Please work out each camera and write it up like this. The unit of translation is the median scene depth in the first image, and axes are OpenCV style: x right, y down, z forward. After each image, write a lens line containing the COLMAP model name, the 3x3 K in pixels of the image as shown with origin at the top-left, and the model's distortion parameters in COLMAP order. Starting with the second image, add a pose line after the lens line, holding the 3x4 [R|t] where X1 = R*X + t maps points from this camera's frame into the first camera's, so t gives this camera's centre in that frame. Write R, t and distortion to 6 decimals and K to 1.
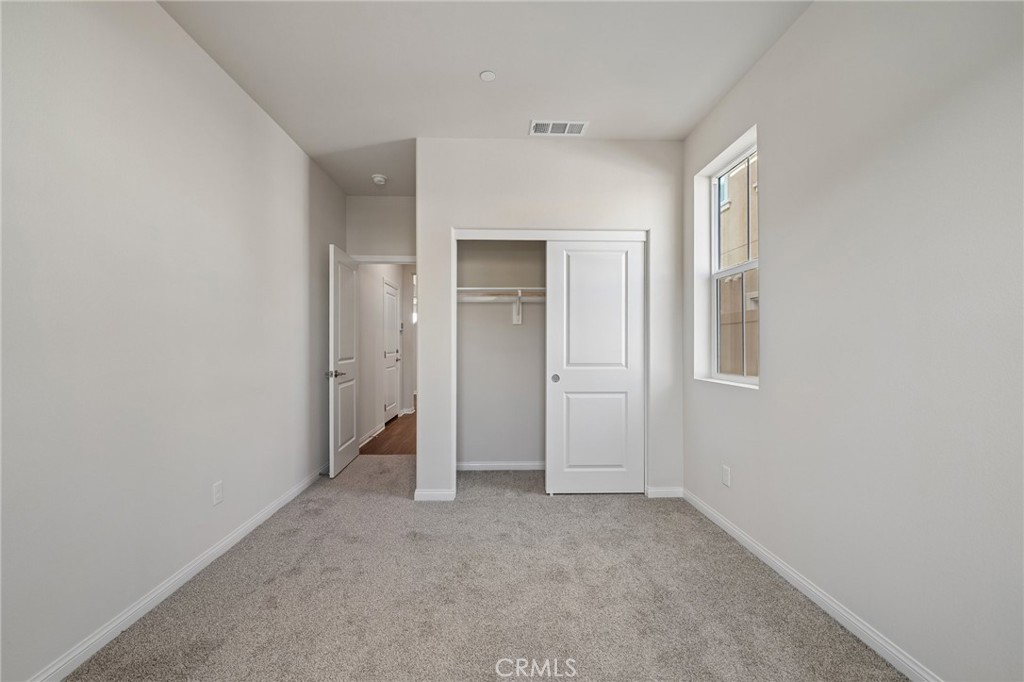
lens RADIAL K [[410.1, 0, 505.5], [0, 410.1, 336.6], [0, 0, 1]] dist [-0.003445, -0.000120]
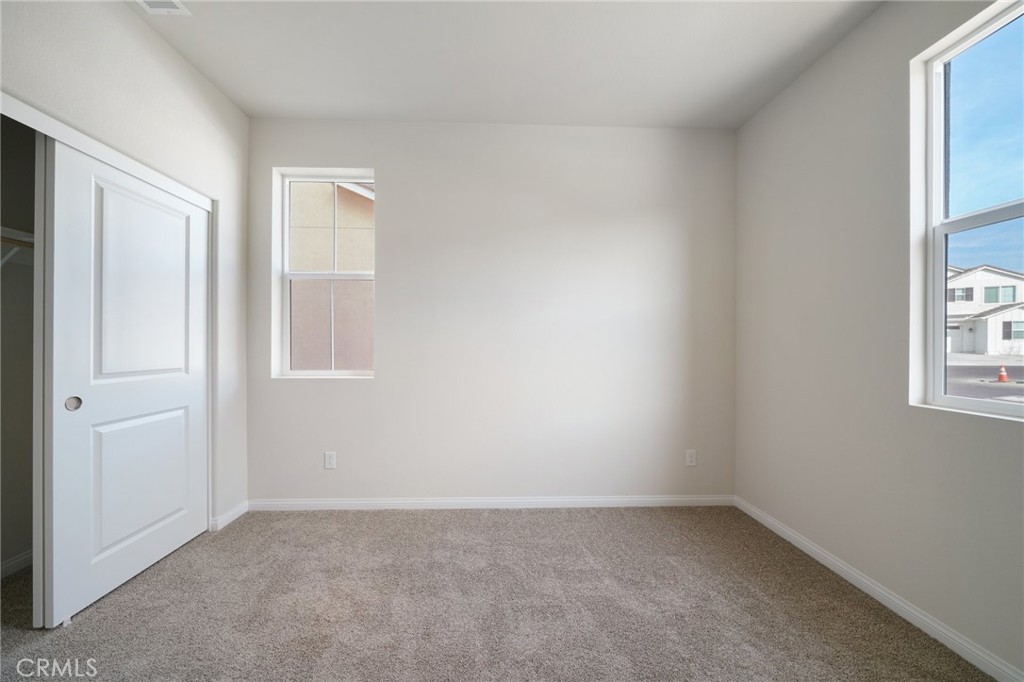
lens RADIAL K [[352.5, 0, 509.0], [0, 352.5, 341.5], [0, 0, 1]] dist [0.002535, 0.000178]
pose [[-0.001684, 0.009126, 0.999957, -0.354115], [-0.022667, 0.999701, -0.009162, 0.011198], [-0.999742, -0.022681, -0.001476, 0.431098]]
